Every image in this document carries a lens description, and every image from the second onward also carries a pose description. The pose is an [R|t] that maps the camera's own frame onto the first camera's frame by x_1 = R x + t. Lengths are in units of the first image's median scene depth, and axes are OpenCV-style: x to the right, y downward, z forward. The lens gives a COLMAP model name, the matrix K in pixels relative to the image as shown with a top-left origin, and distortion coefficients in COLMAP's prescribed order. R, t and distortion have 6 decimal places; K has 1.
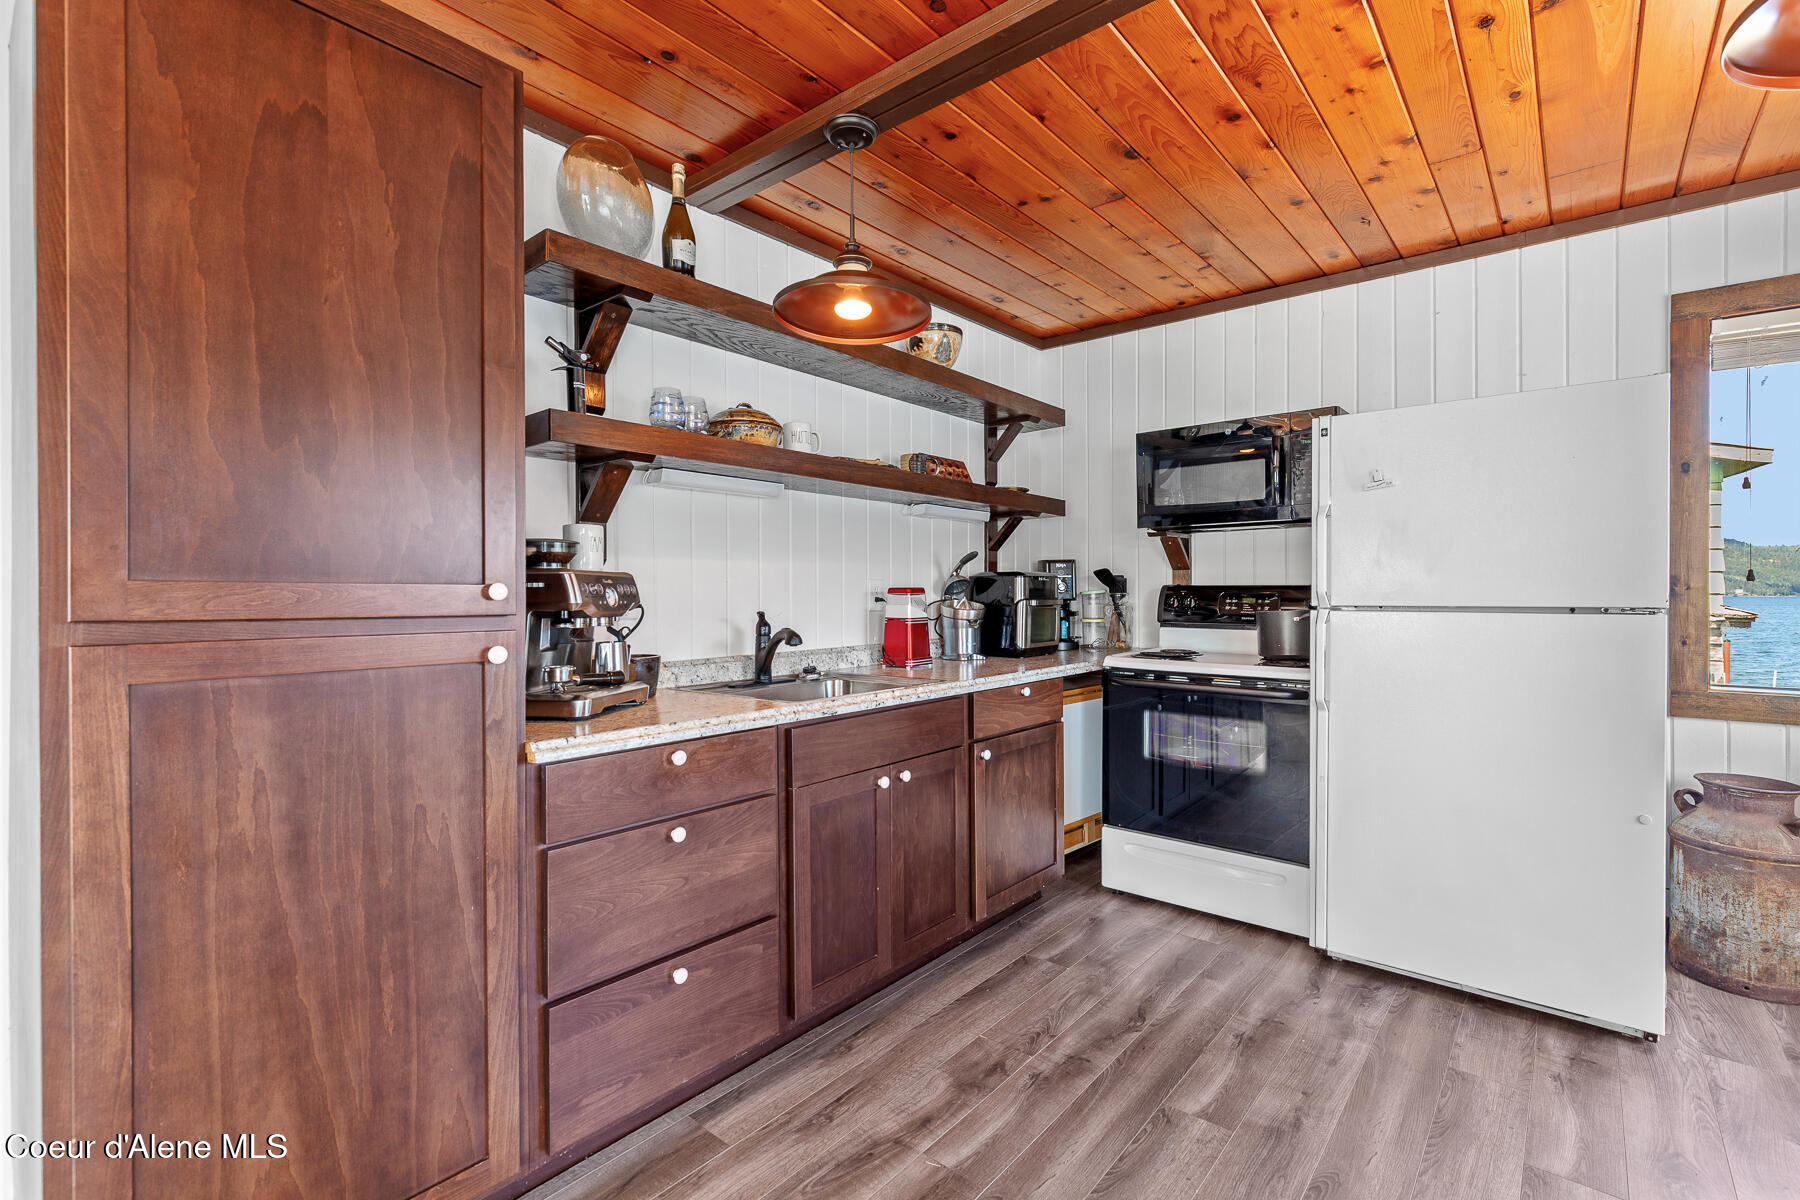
lens RADIAL K [[807.6, 0, 905.2], [0, 807.6, 598.5], [0, 0, 1]] dist [0.006446, -0.001690]
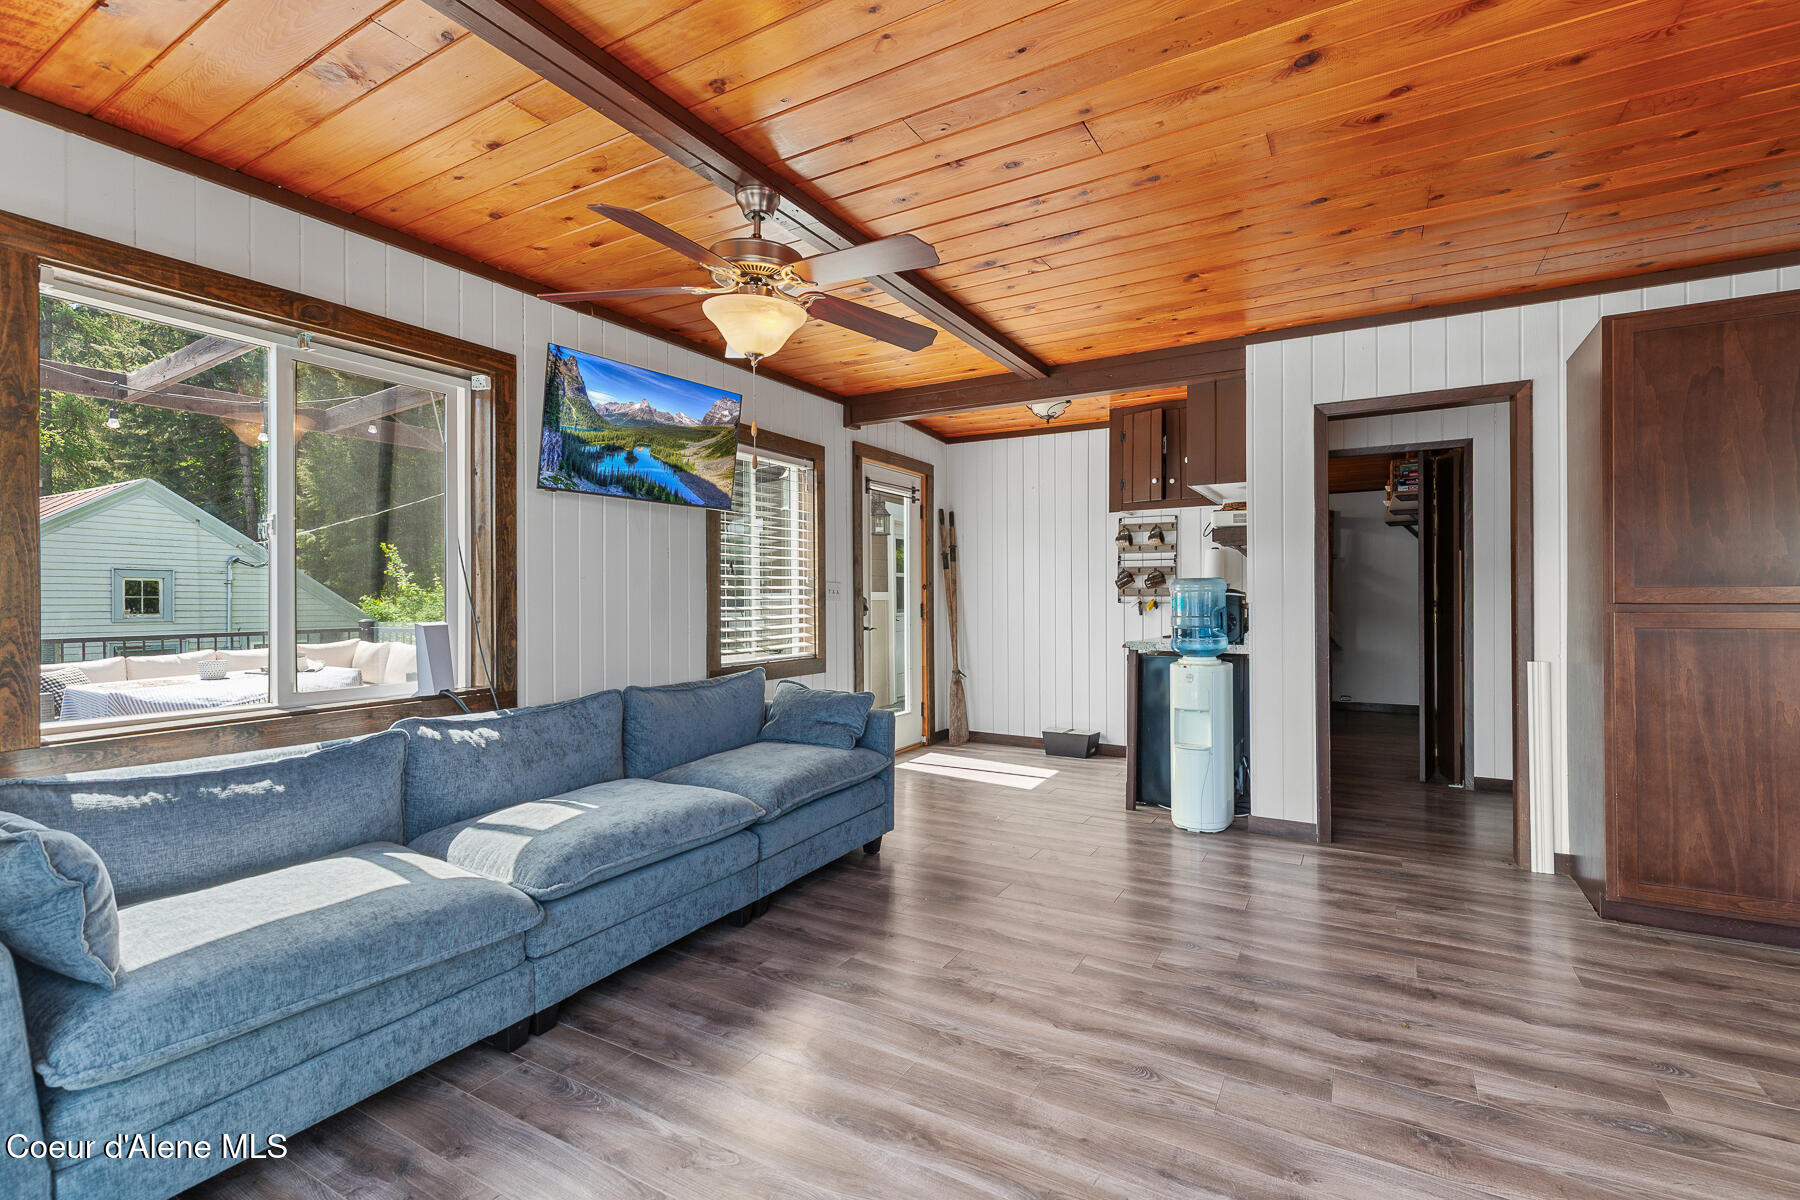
lens RADIAL K [[807.6, 0, 904.5], [0, 807.6, 598.2], [0, 0, 1]] dist [0.006446, -0.001690]
pose [[0.168030, 0.000586, -0.985782, 0.628184], [0.002247, 0.999997, 0.000977, 0.002215], [0.985779, -0.002379, 0.168028, -0.905652]]
